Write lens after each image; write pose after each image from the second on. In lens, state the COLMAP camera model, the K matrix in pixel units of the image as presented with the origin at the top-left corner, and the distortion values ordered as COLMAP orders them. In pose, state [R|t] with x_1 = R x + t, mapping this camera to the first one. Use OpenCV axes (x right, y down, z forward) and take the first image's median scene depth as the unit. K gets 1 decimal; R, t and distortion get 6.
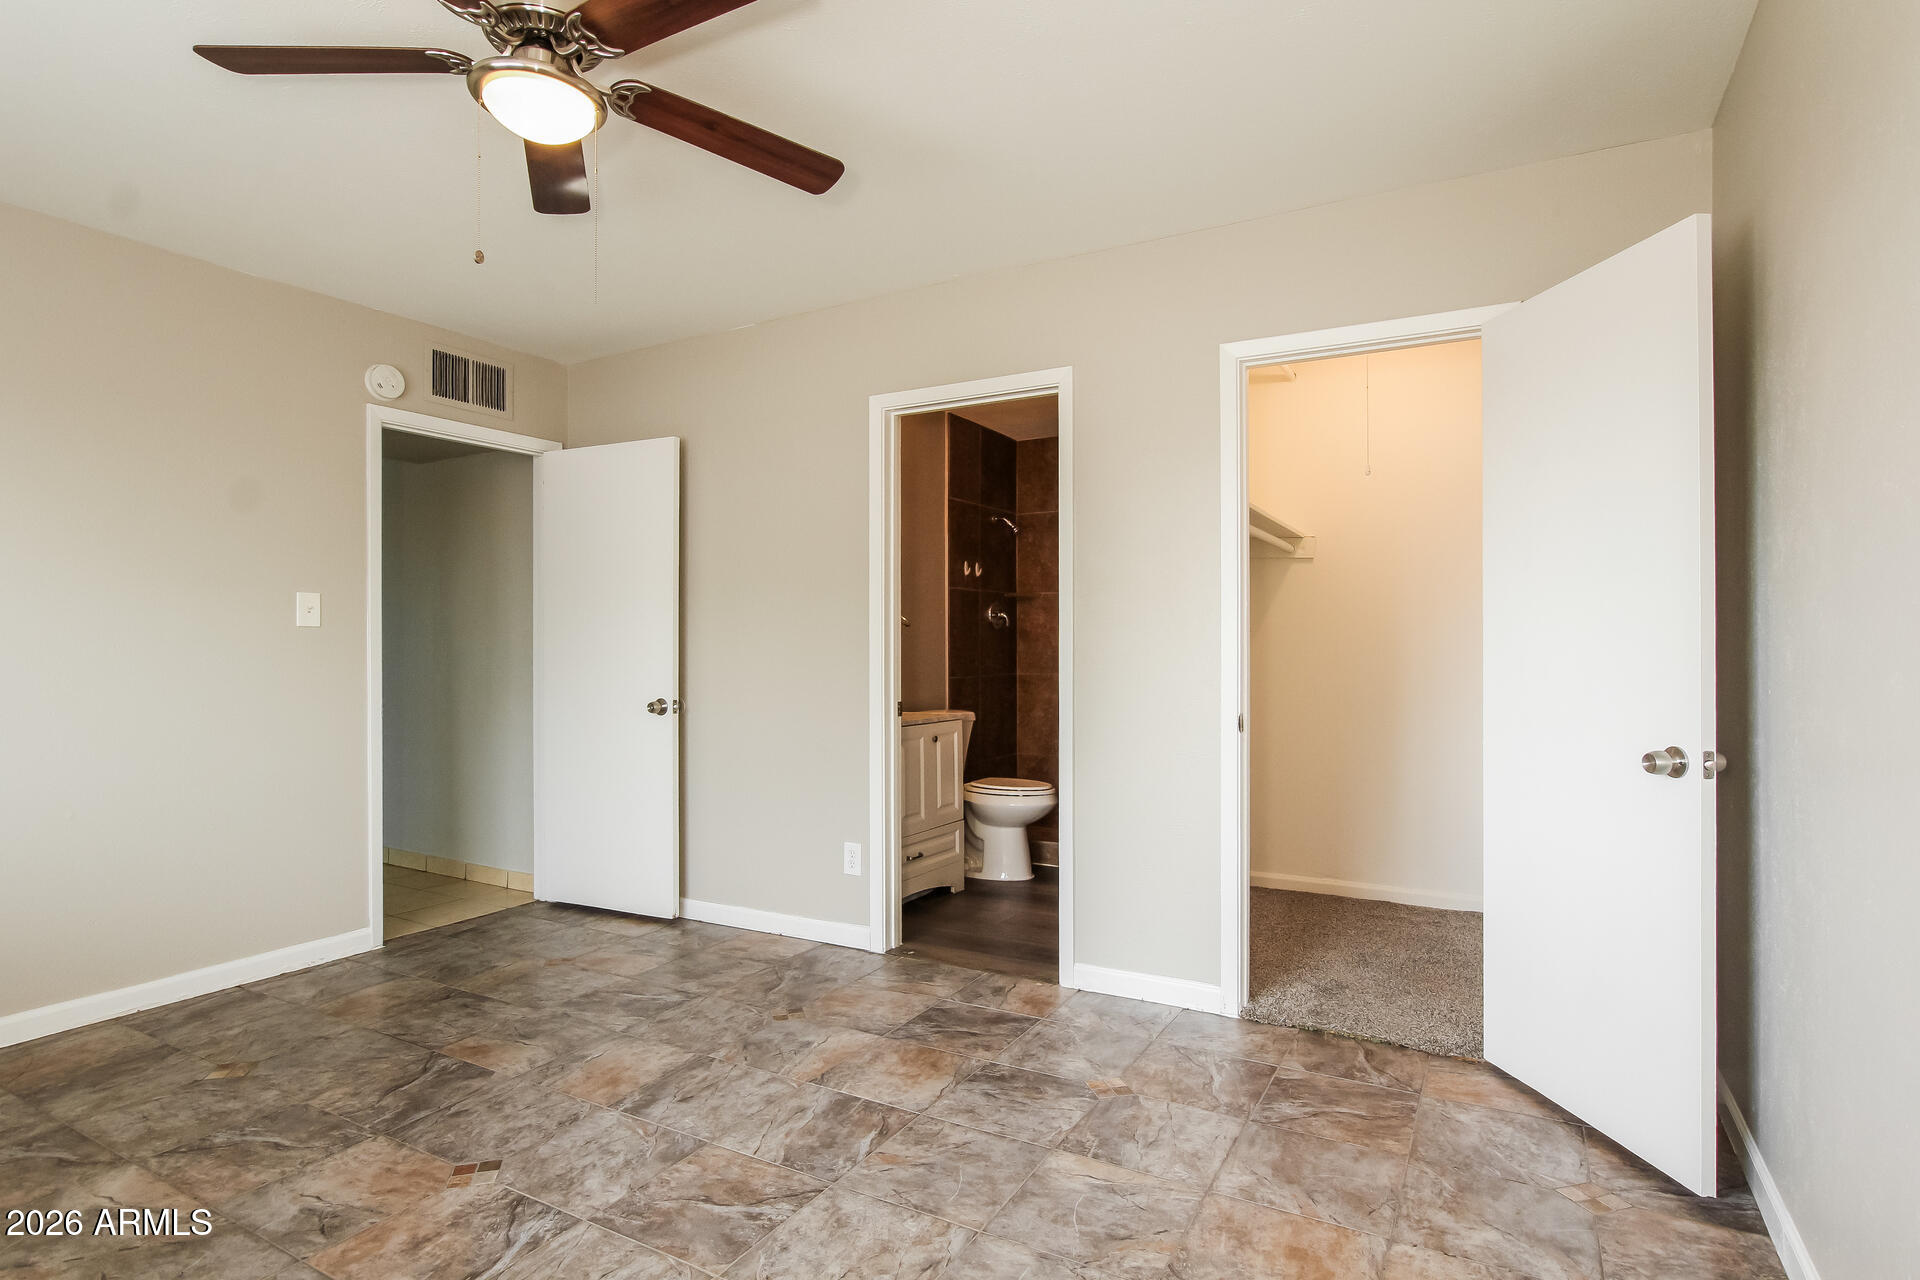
lens RADIAL K [[984.3, 0, 958.5], [0, 984.3, 640.2], [0, 0, 1]] dist [-0.023682, 0.001082]
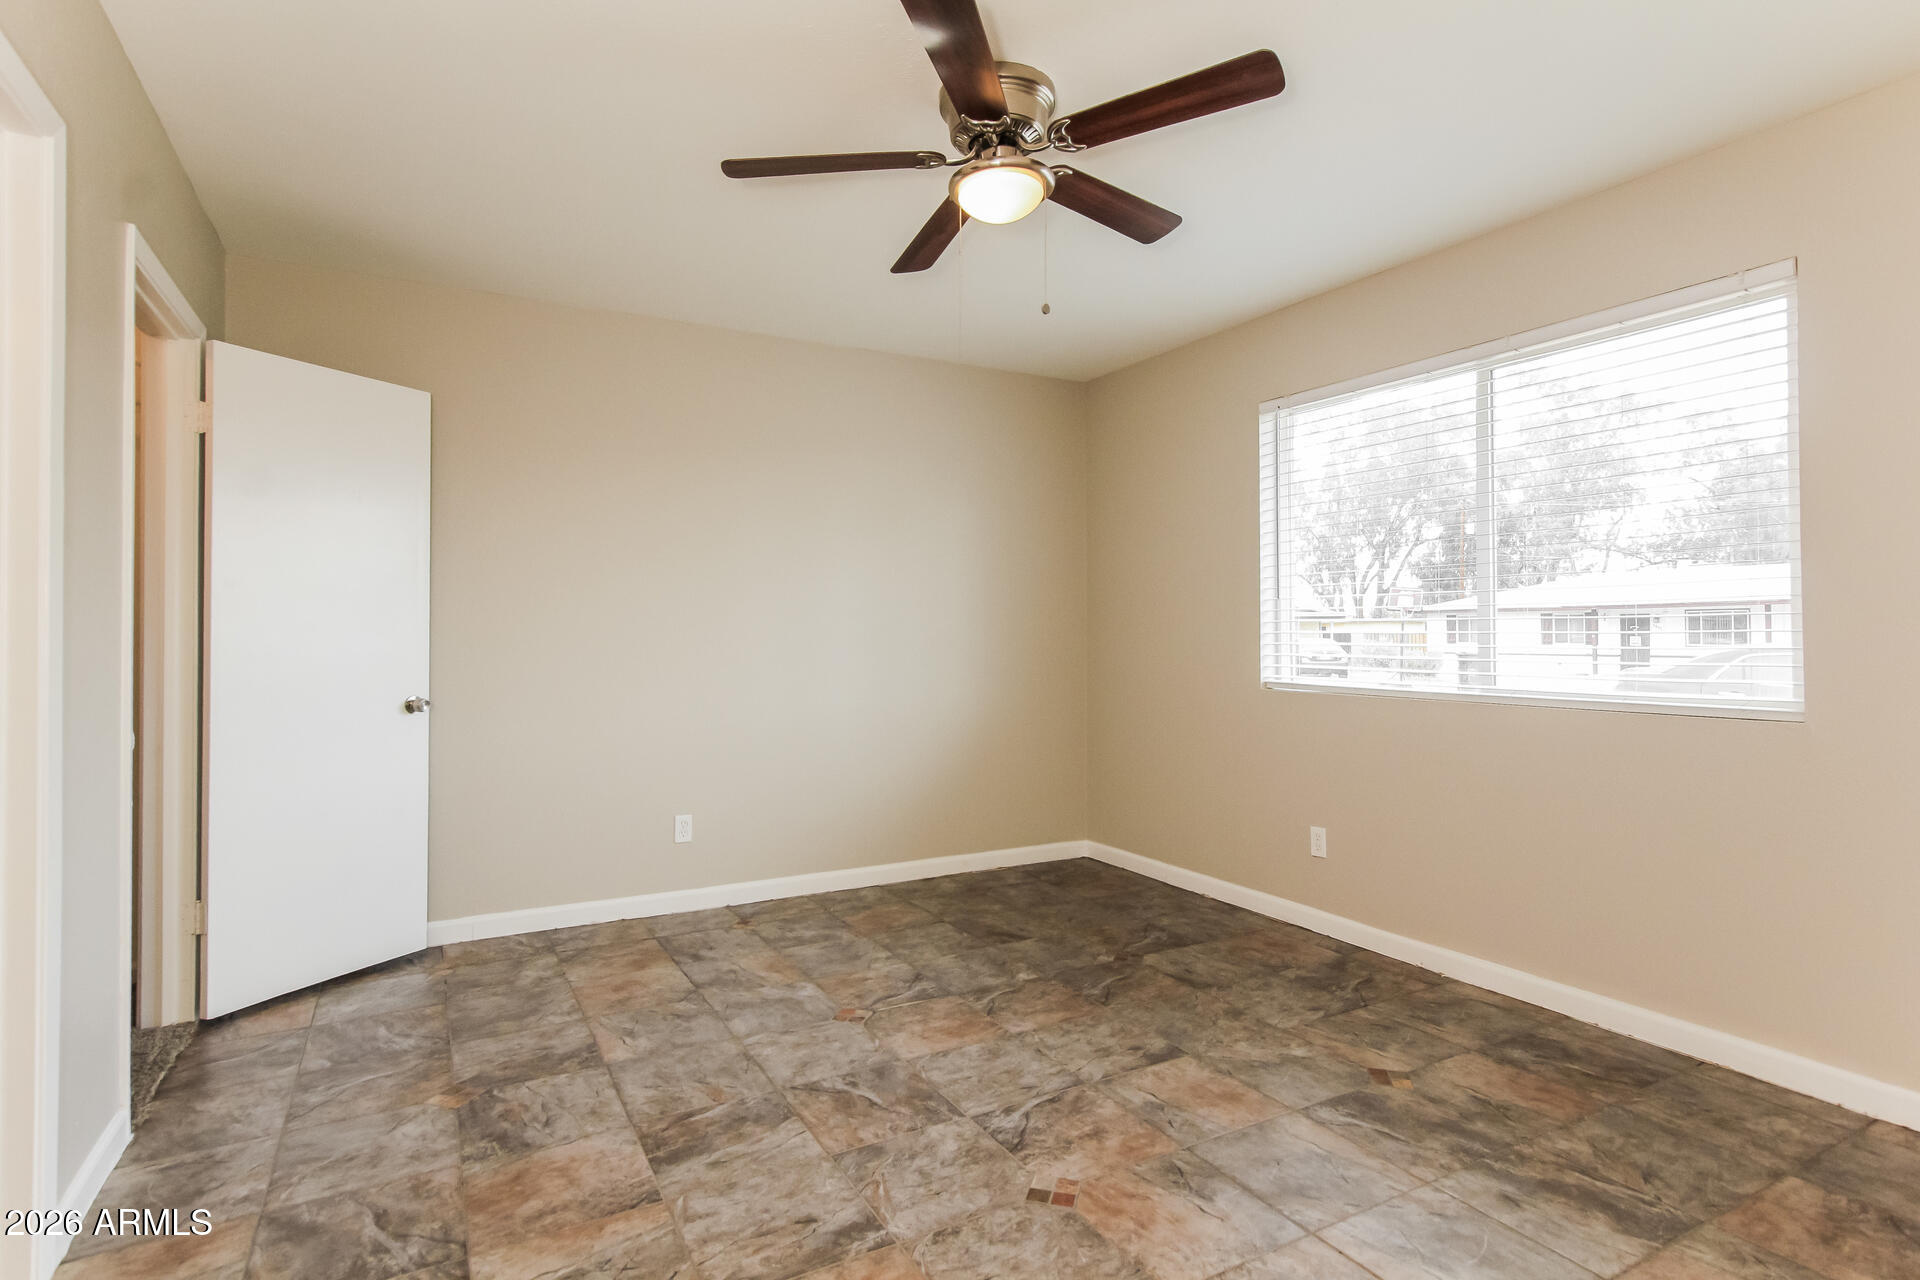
lens RADIAL K [[984.3, 0, 958.5], [0, 984.3, 640.2], [0, 0, 1]] dist [-0.023682, 0.001082]
pose [[-0.857010, 0.000194, 0.515300, -0.875052], [0.000065, 1.000000, -0.000269, 0.010145], [-0.515300, -0.000197, -0.857010, 1.793472]]
